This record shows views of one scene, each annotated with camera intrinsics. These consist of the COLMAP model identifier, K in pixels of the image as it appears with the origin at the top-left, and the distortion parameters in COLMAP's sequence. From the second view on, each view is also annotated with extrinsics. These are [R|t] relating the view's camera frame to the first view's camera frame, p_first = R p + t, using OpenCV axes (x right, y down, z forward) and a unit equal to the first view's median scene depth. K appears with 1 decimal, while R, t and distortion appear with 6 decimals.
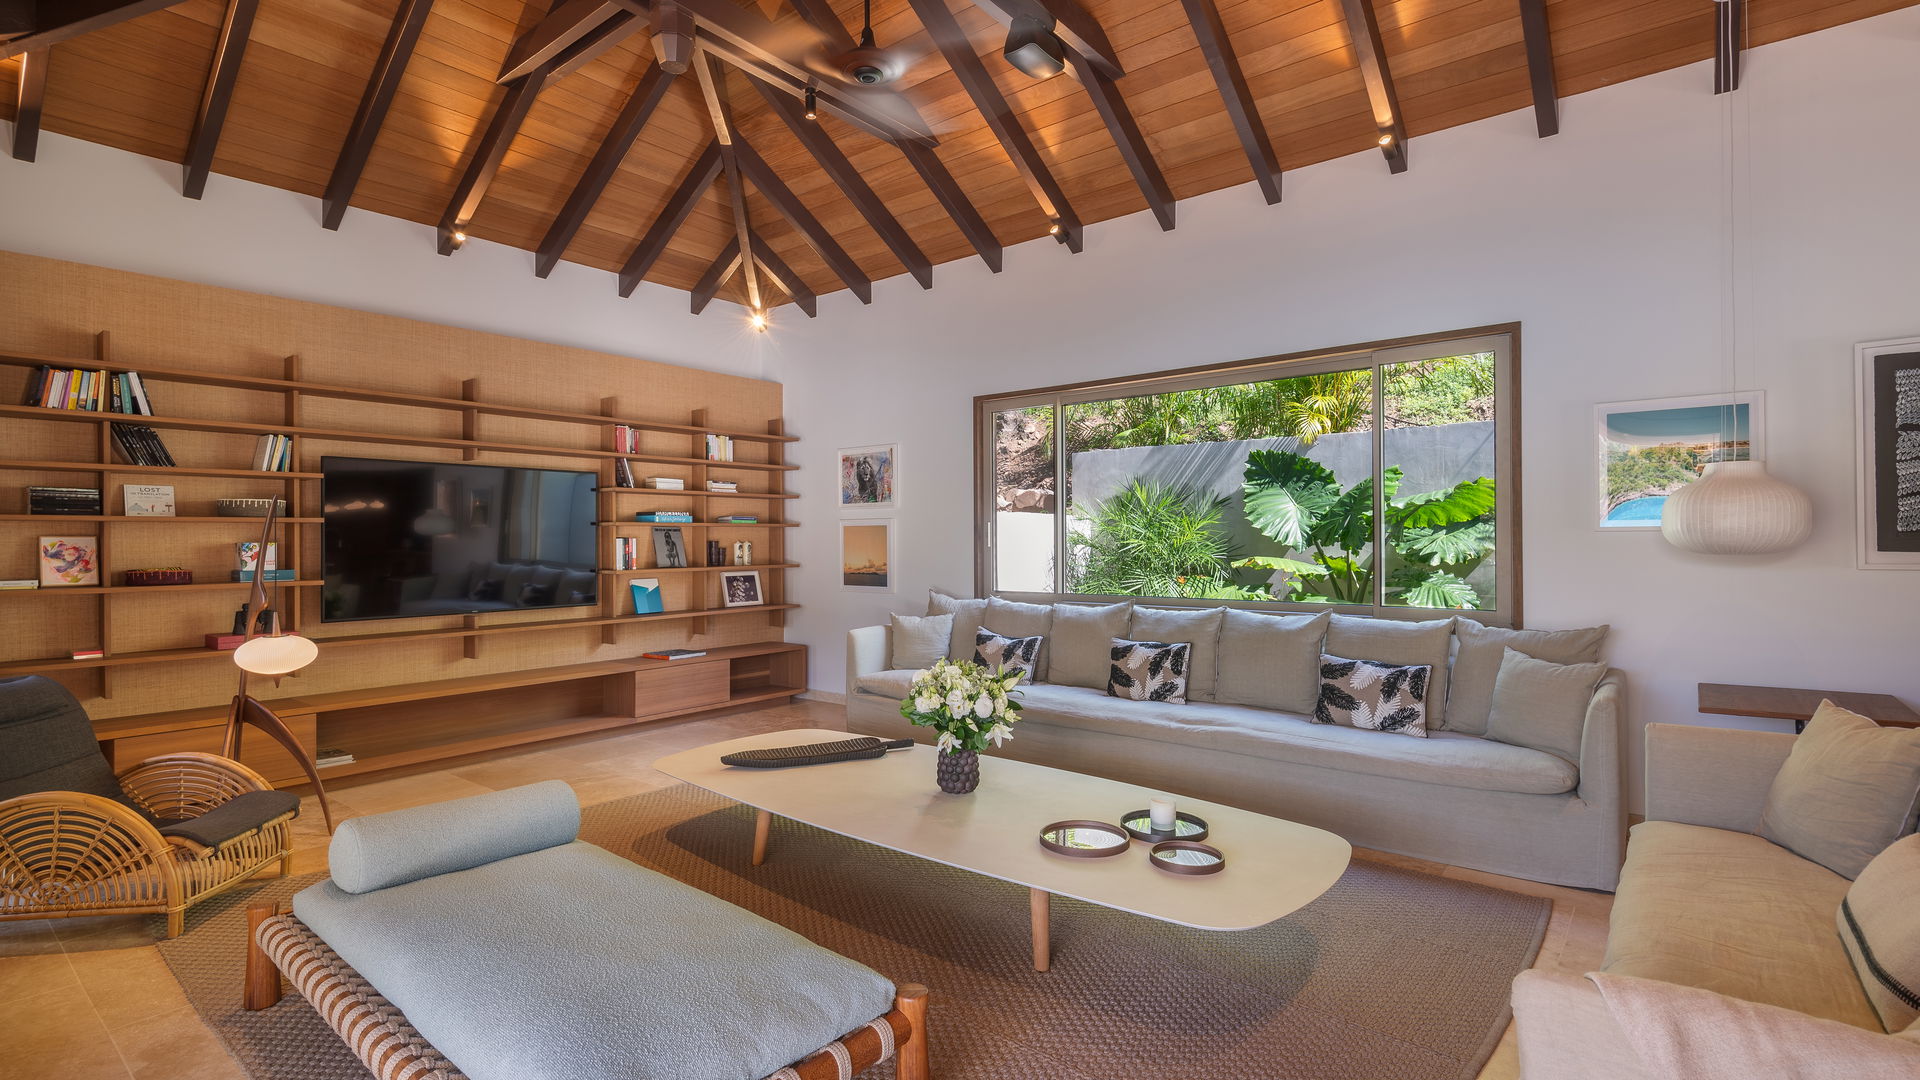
lens RADIAL K [[888.2, 0, 949.0], [0, 888.2, 541.2], [0, 0, 1]] dist [0.054160, -0.038753]
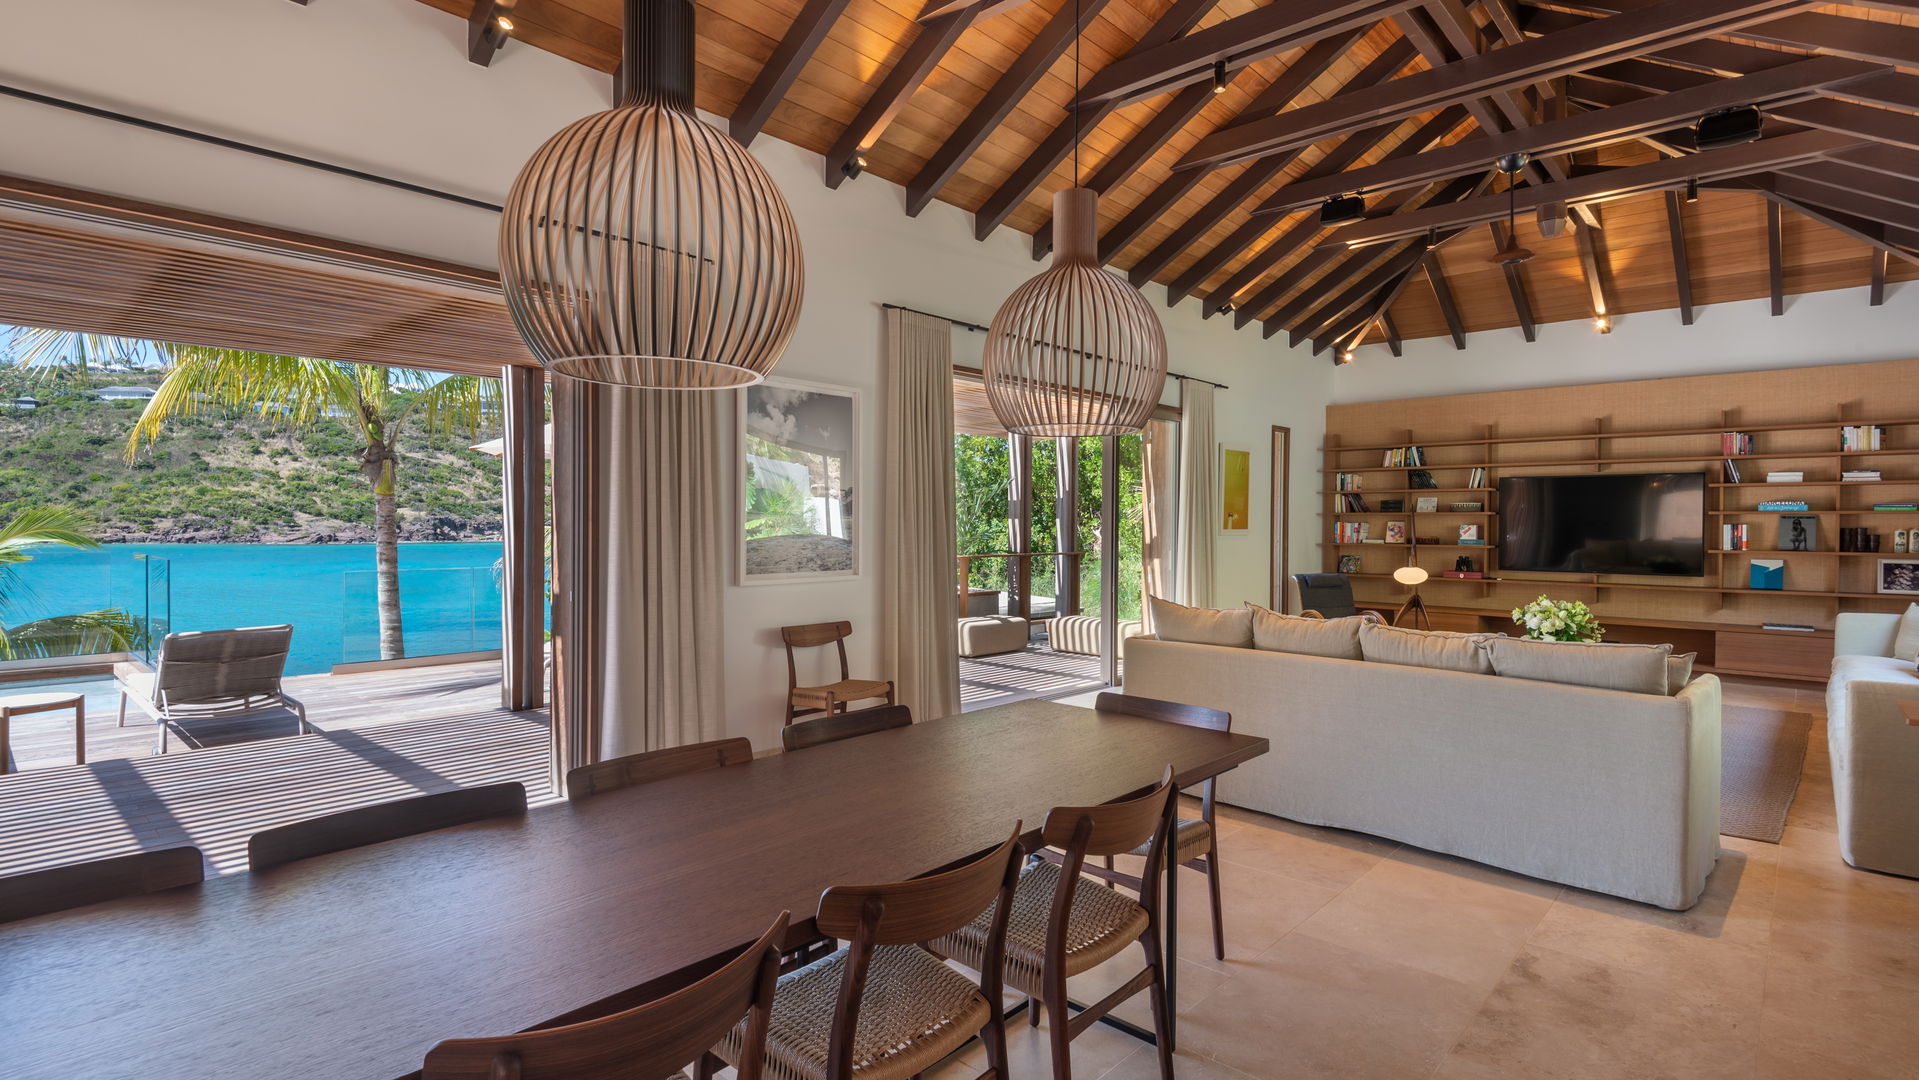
lens RADIAL K [[943.2, 0, 946.6], [0, 943.2, 525.1], [0, 0, 1]] dist [-0.002207, -0.001091]
pose [[-0.058475, 0.009671, -0.998242, 0.975047], [-0.005602, 0.999934, 0.010016, -0.009201], [0.998273, 0.006177, -0.058417, 0.005427]]
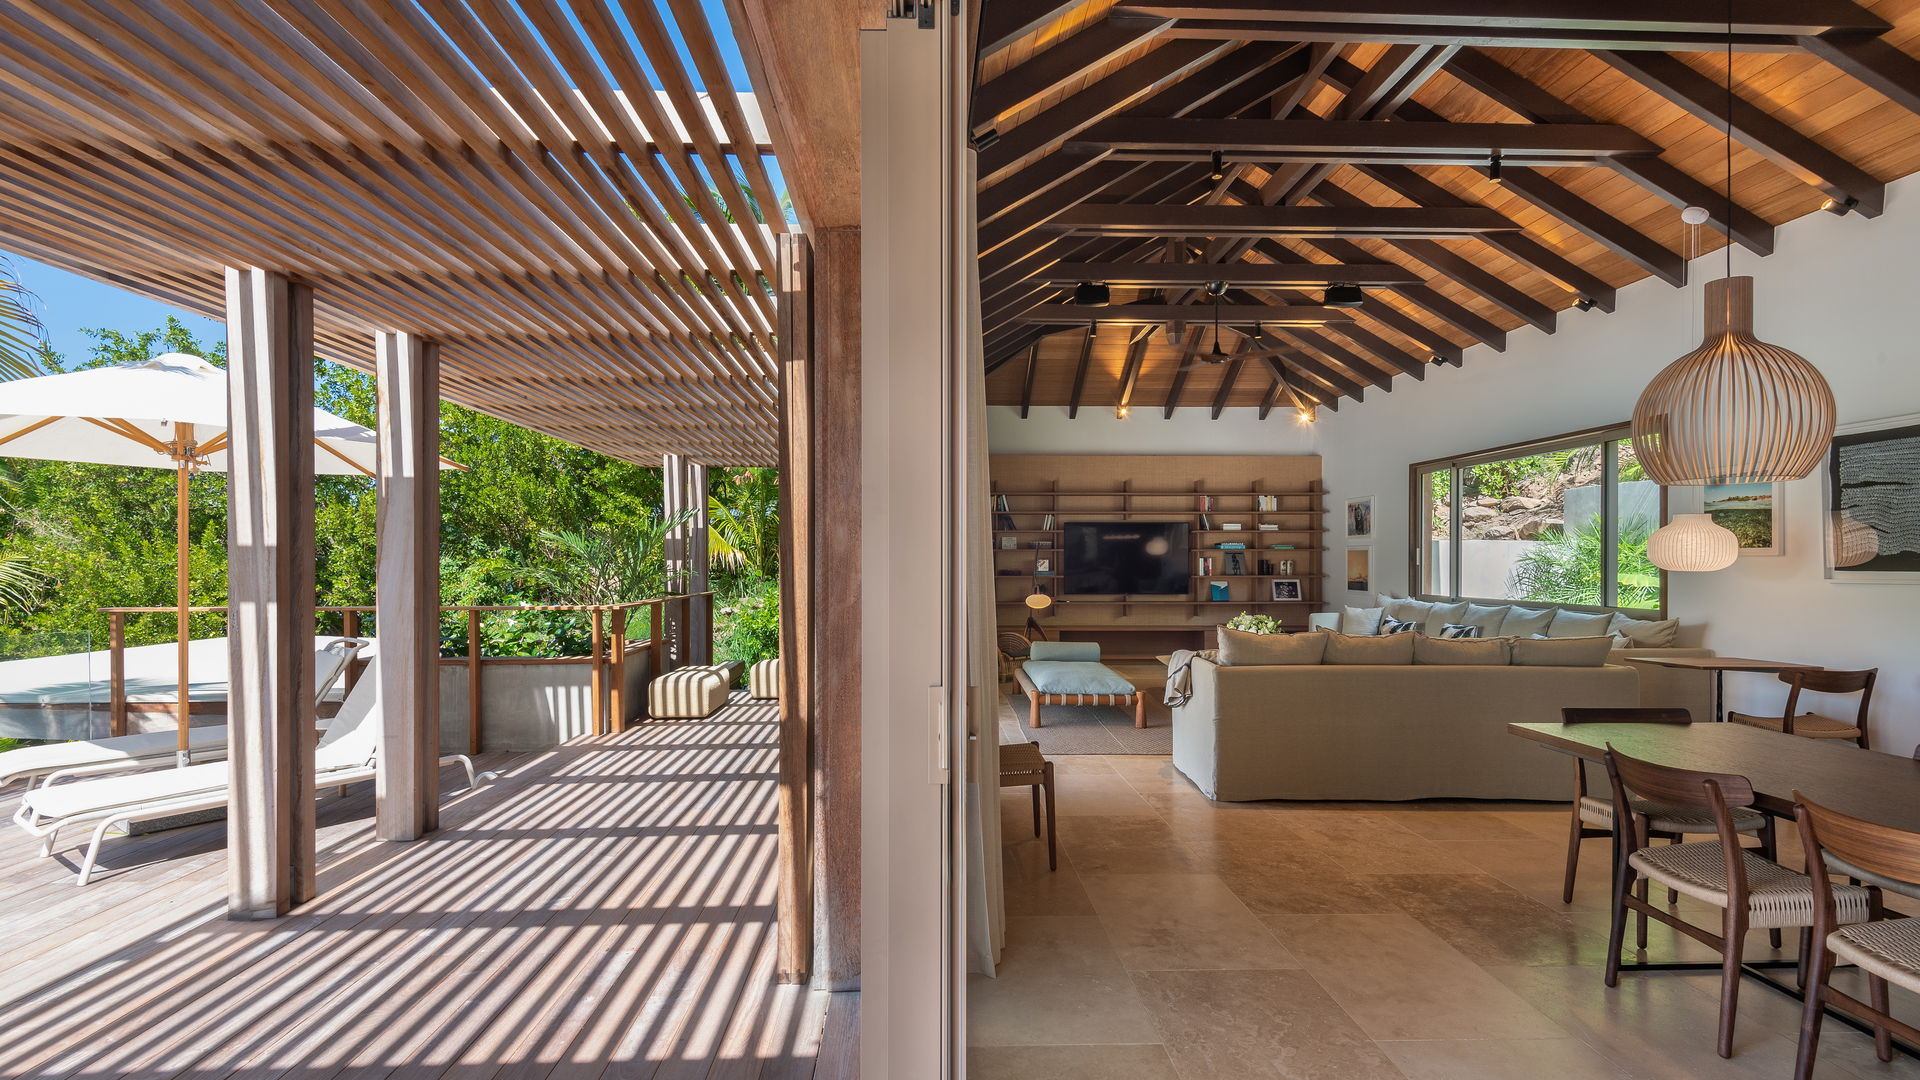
lens RADIAL K [[888.2, 0, 949.0], [0, 888.2, 541.2], [0, 0, 1]] dist [0.054160, -0.038753]
pose [[0.659956, -0.010956, -0.751225, 0.642281], [-0.004413, 0.999820, -0.018458, -0.001747], [0.751292, 0.015496, 0.659789, -0.567065]]
